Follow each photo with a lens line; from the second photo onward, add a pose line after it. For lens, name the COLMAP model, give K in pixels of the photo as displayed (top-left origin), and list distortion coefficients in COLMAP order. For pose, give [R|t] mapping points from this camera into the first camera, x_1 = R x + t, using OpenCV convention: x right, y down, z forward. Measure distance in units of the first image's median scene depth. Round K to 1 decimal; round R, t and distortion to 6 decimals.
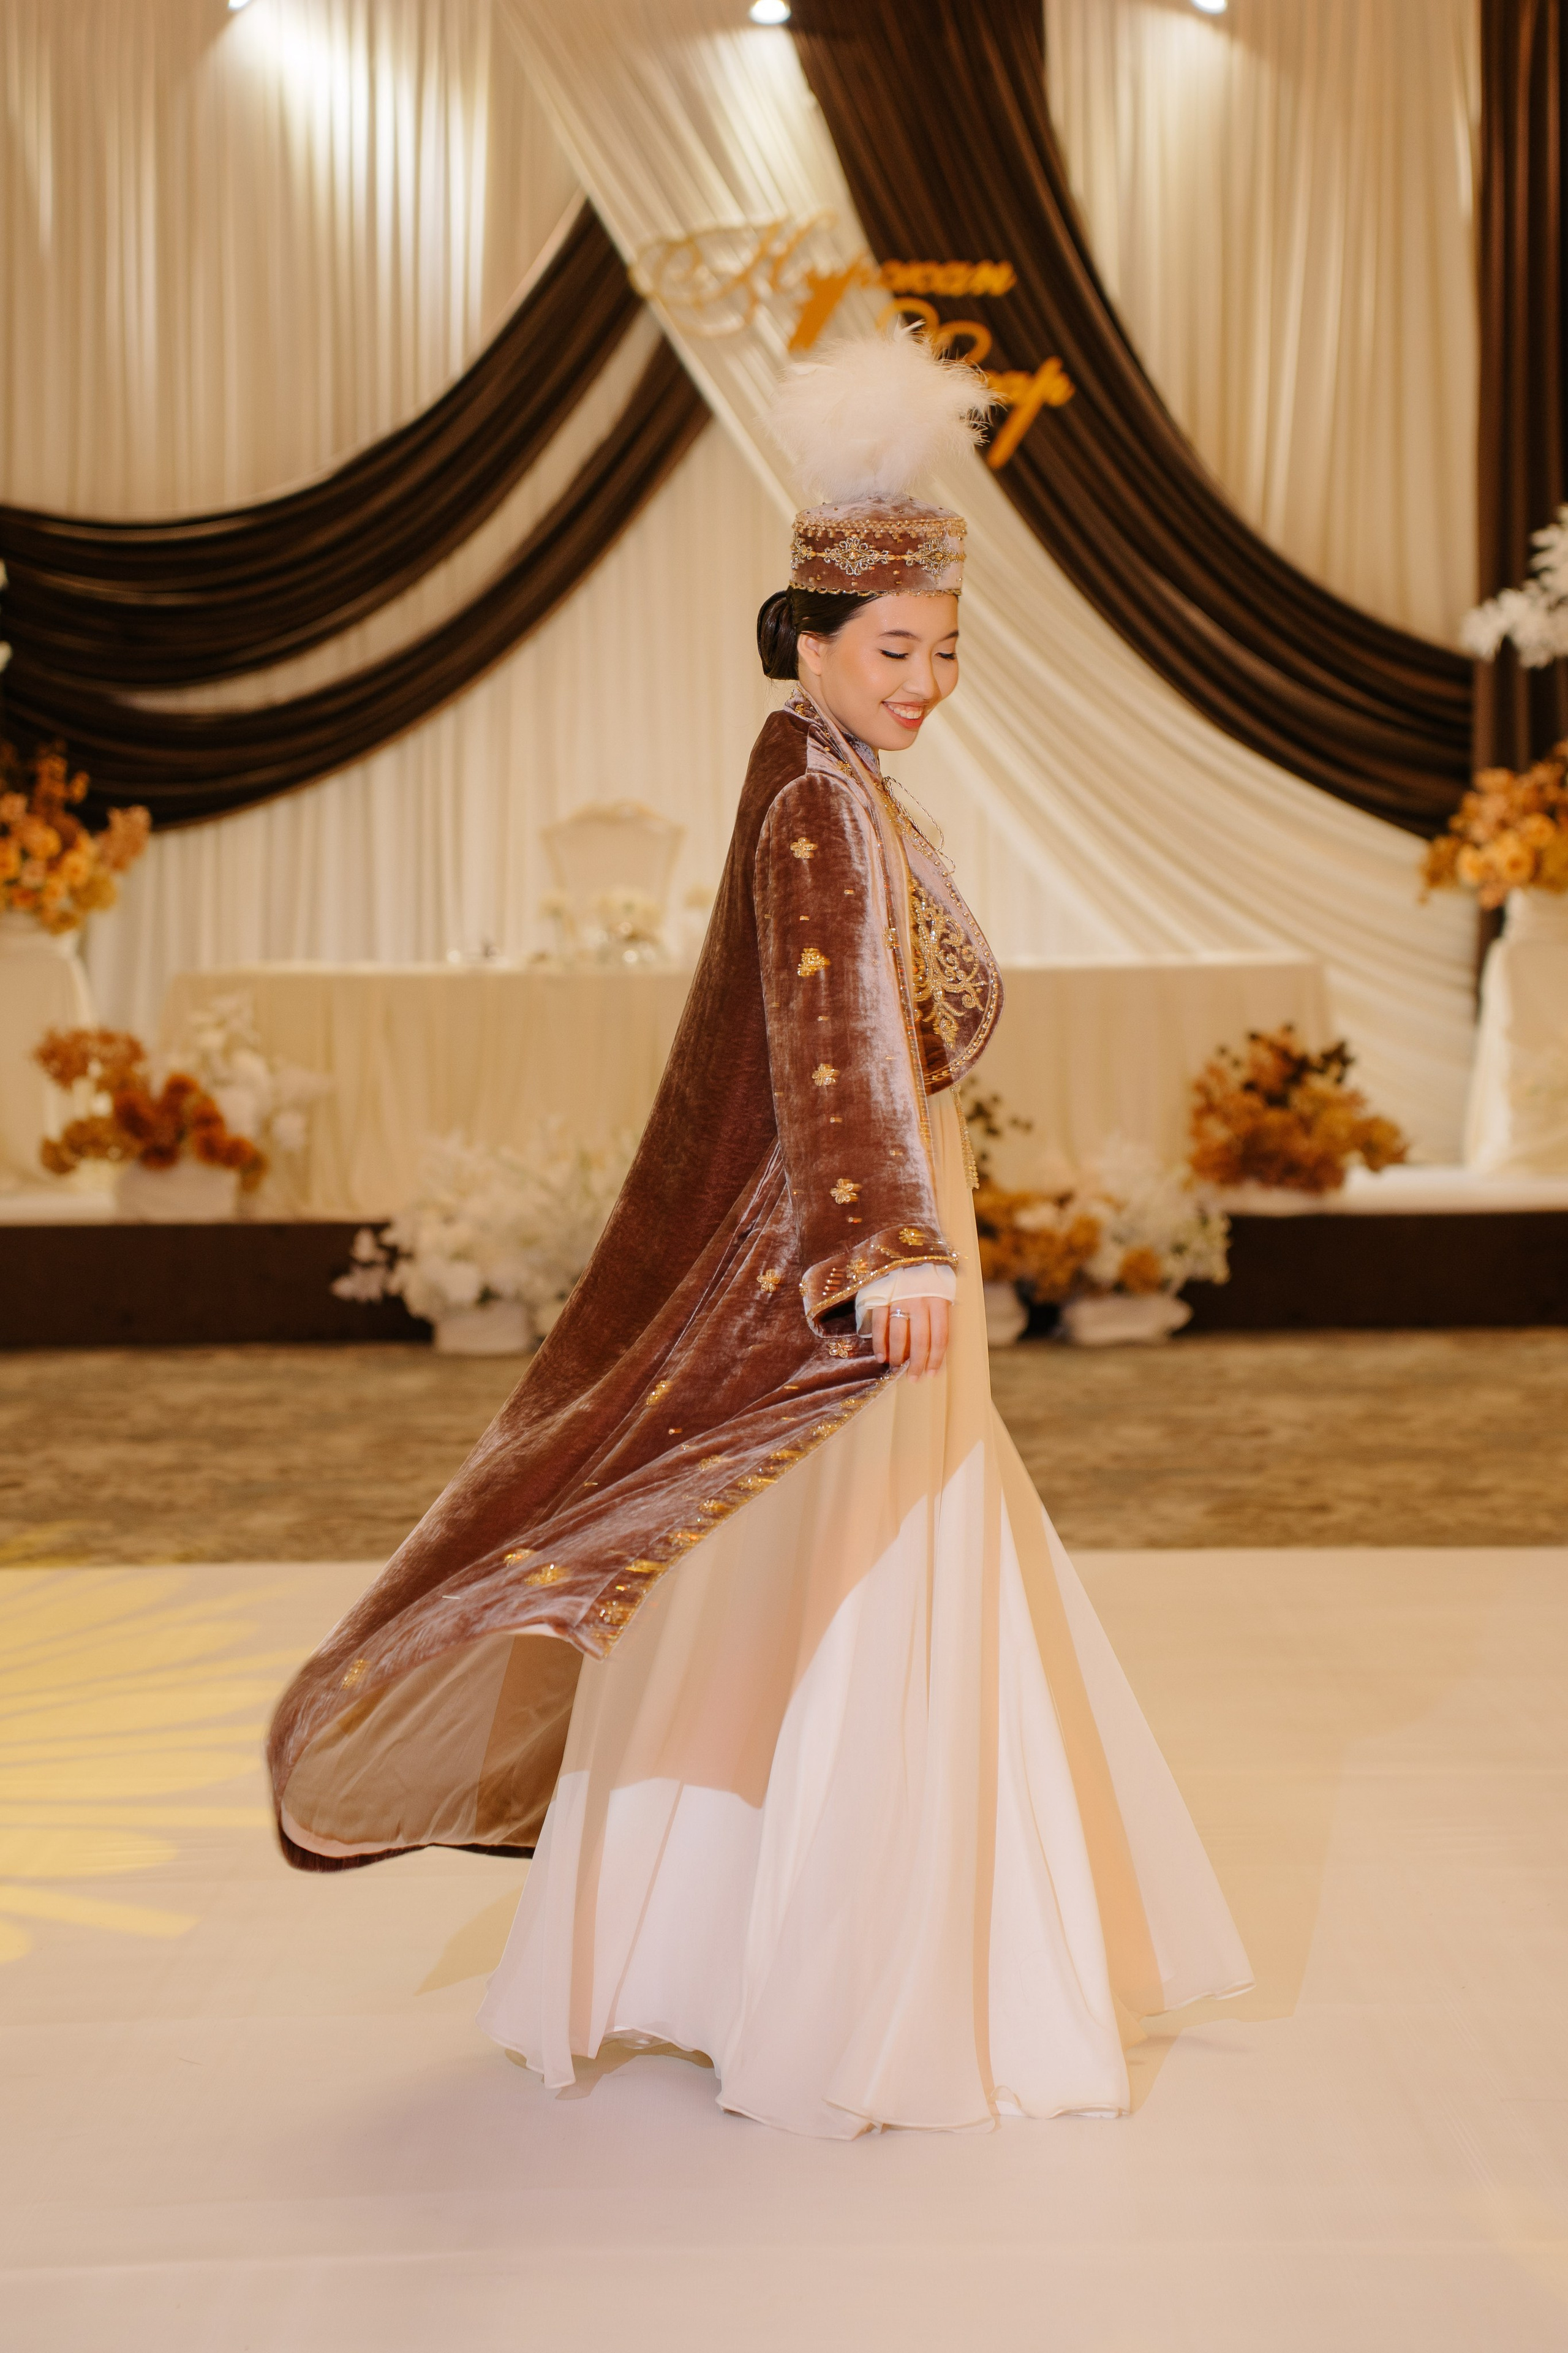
lens RADIAL K [[4762.2, 0, 784.5], [0, 4762.2, 1150.8], [0, 0, 1]] dist [-0.022368, 0.161105]
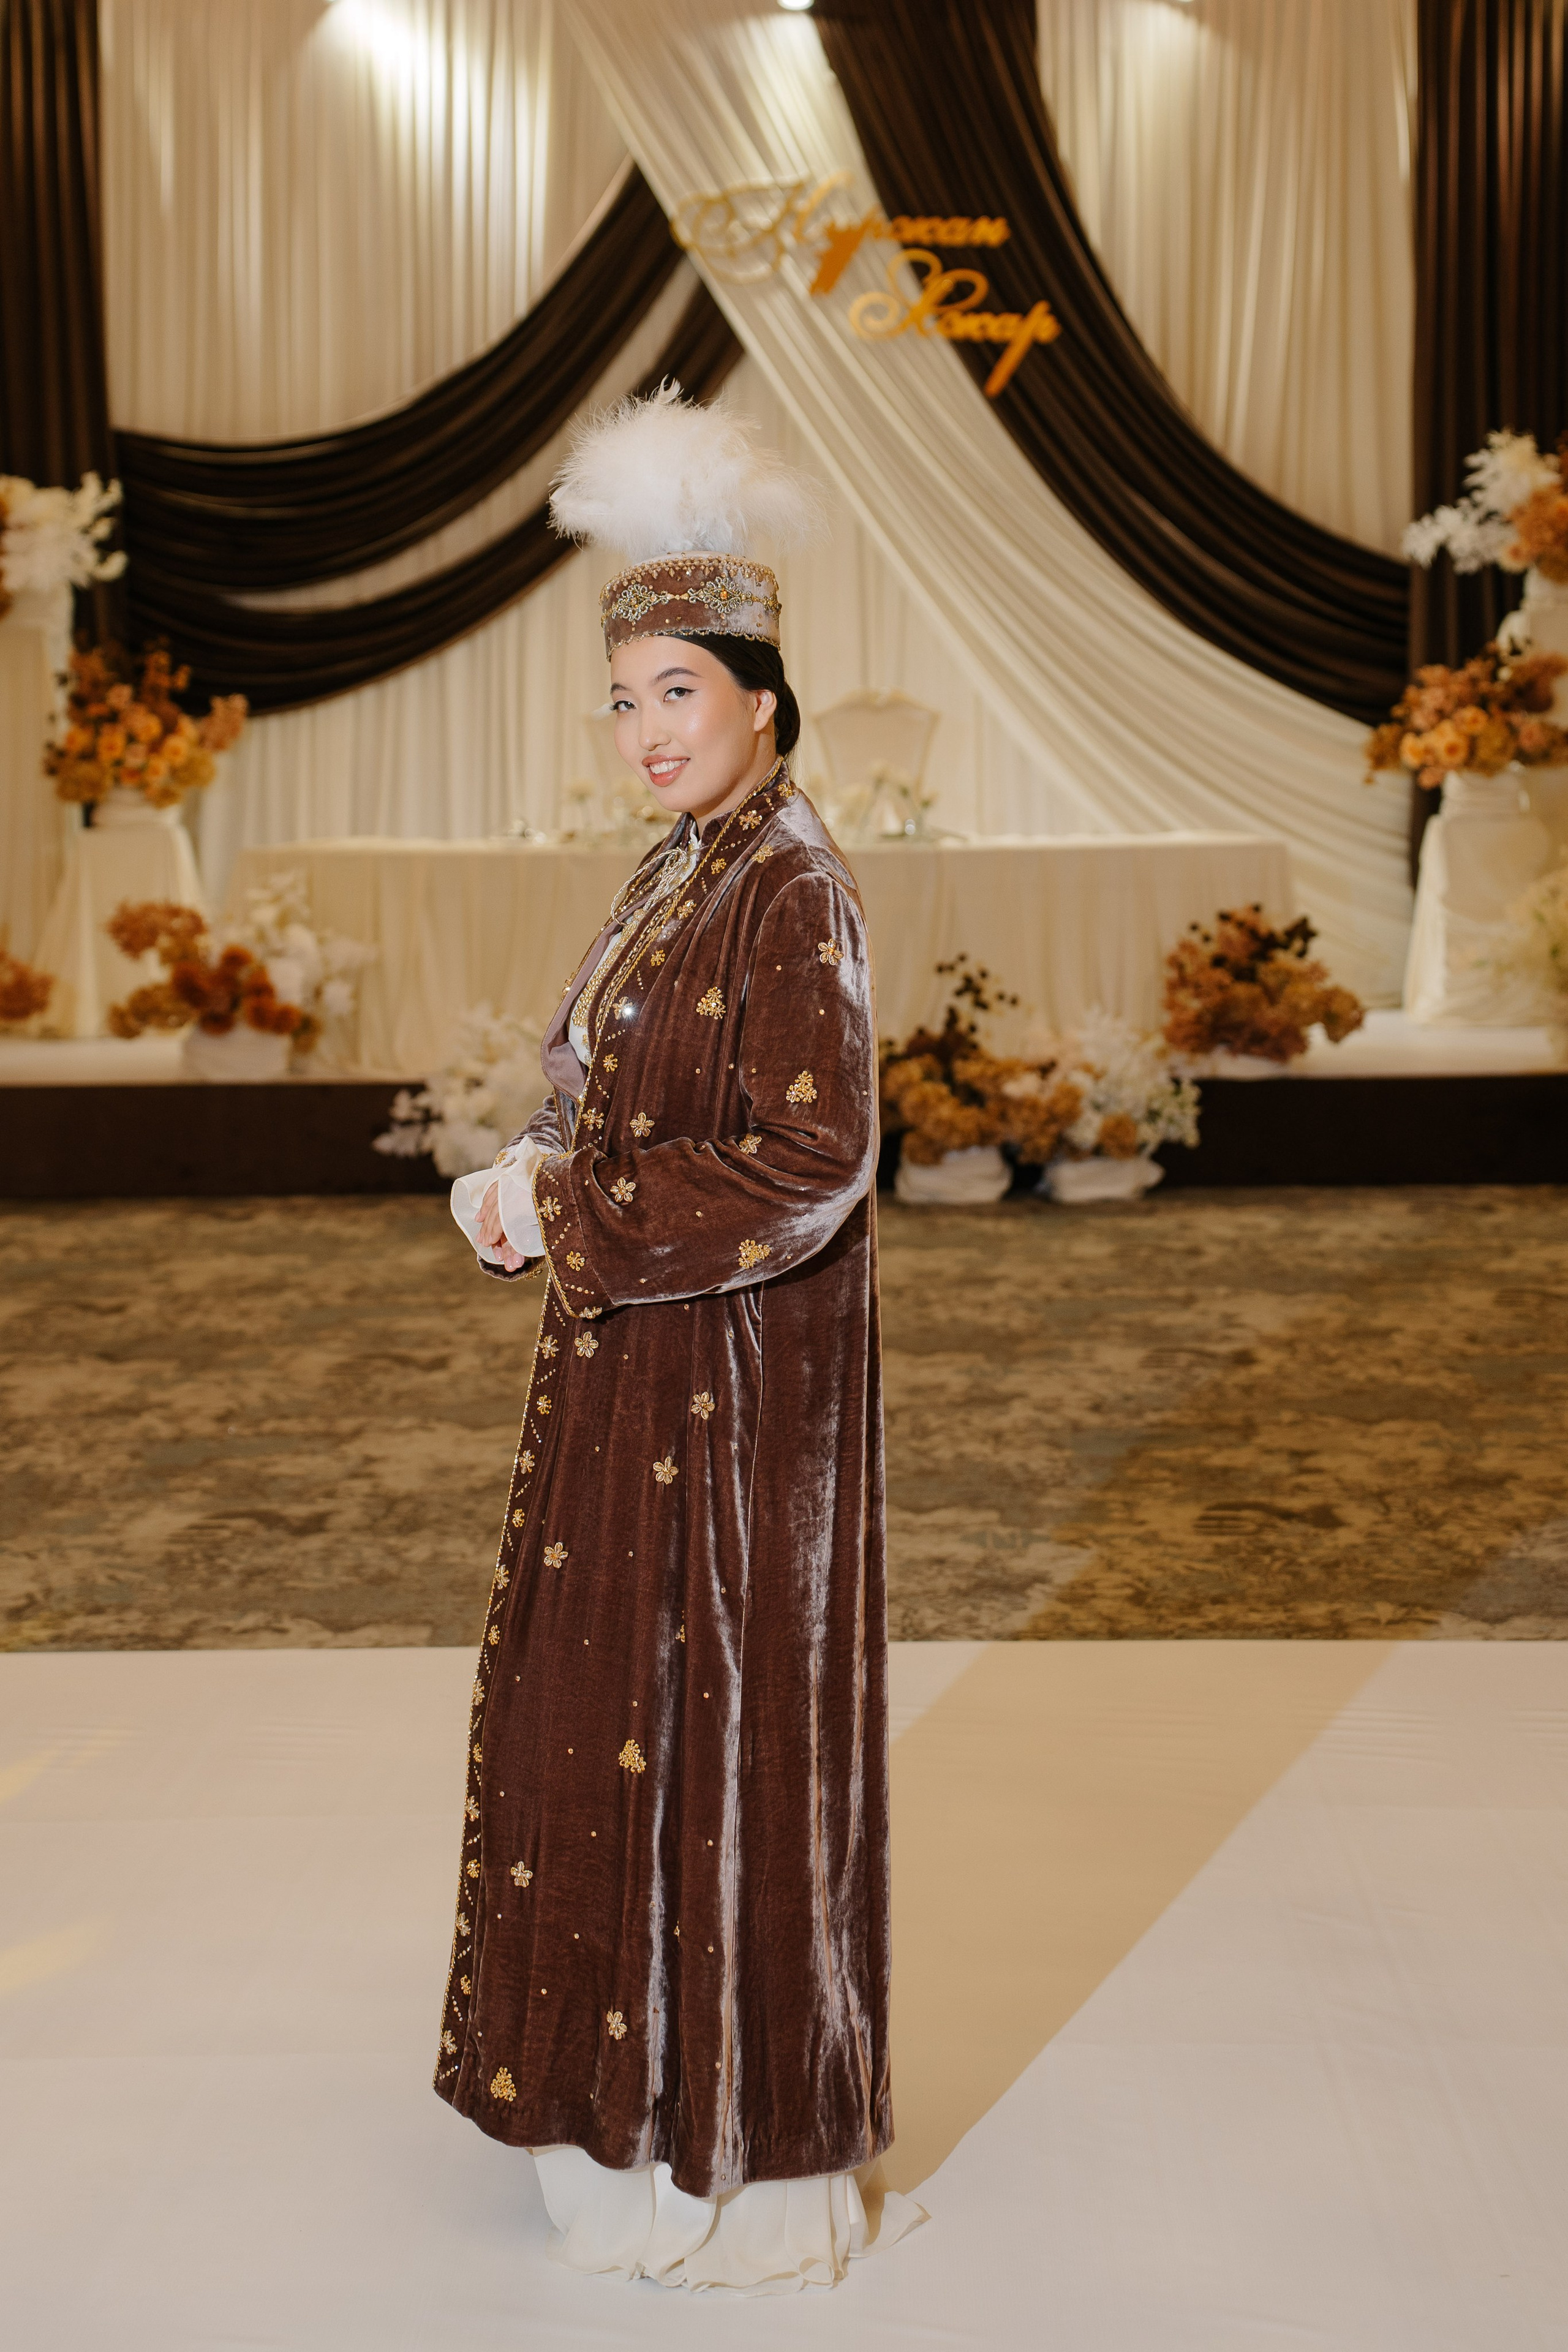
lens RADIAL K [[3583.8, 0, 781.9], [0, 3583.8, 1089.5], [0, 0, 1]] dist [-0.034953, -0.881822]
pose [[0.999859, 0.003038, -0.016526, 0.009624], [-0.002325, 0.999072, 0.043004, -0.015661], [0.016642, -0.042960, 0.998938, 0.150353]]
